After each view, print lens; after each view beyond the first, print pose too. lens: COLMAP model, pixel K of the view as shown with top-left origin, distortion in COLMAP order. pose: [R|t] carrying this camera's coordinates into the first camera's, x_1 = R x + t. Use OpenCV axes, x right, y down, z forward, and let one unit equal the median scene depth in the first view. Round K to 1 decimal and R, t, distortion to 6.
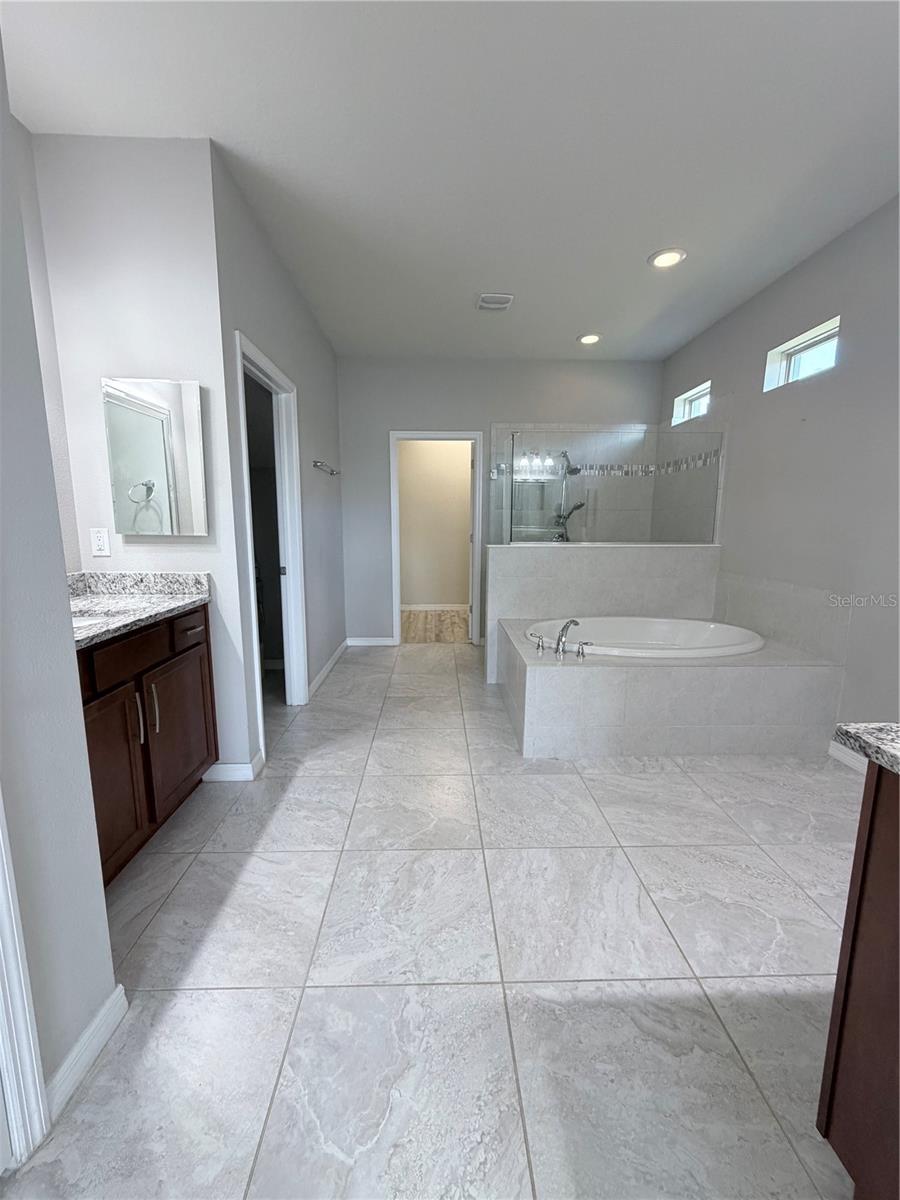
lens RADIAL K [[472.2, 0, 443.5], [0, 472.2, 593.5], [0, 0, 1]] dist [-0.003499, -0.000216]
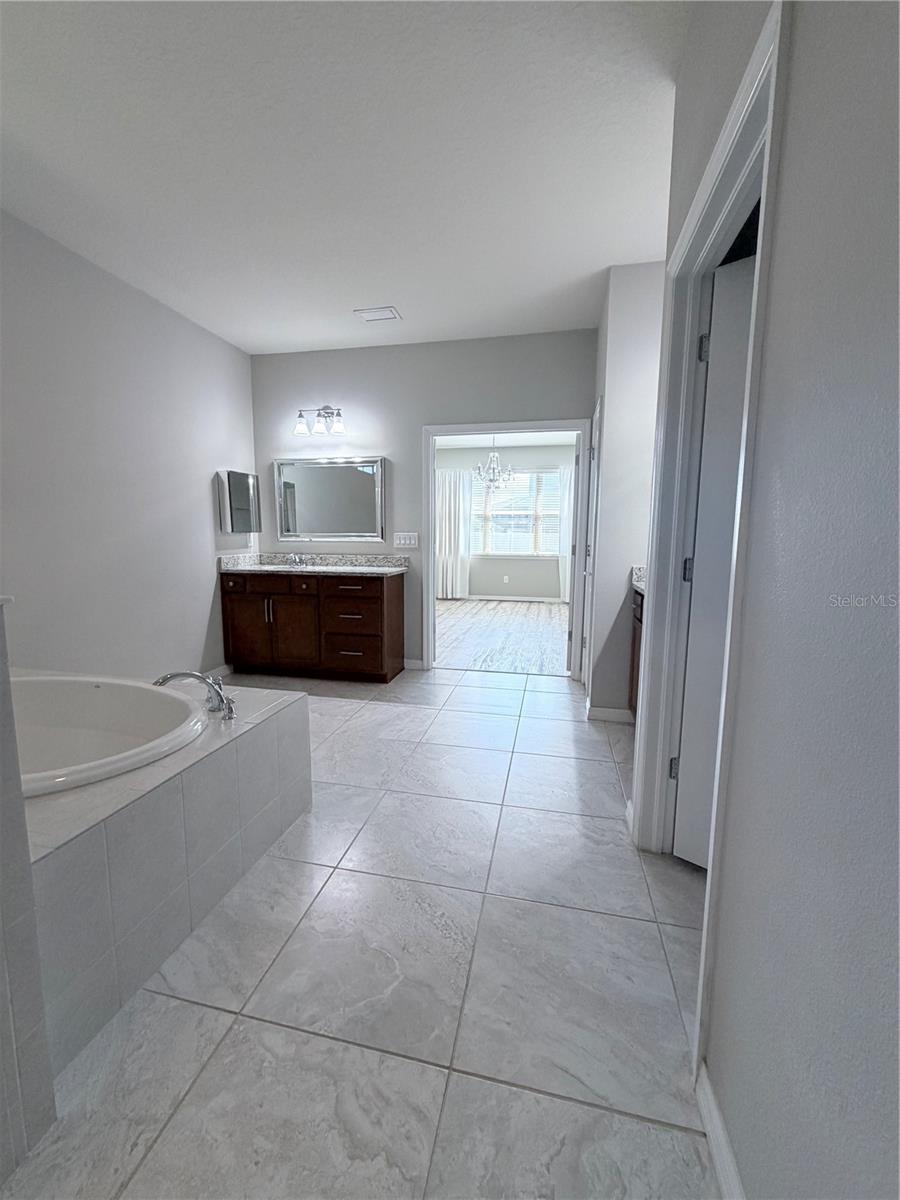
lens RADIAL K [[472.2, 0, 444.9], [0, 472.2, 602.5], [0, 0, 1]] dist [-0.003499, -0.000216]
pose [[-0.969299, -0.046212, 0.241505, -0.203033], [0.026357, 0.956995, 0.288905, -0.189757], [-0.244470, 0.286400, -0.926396, 1.344684]]
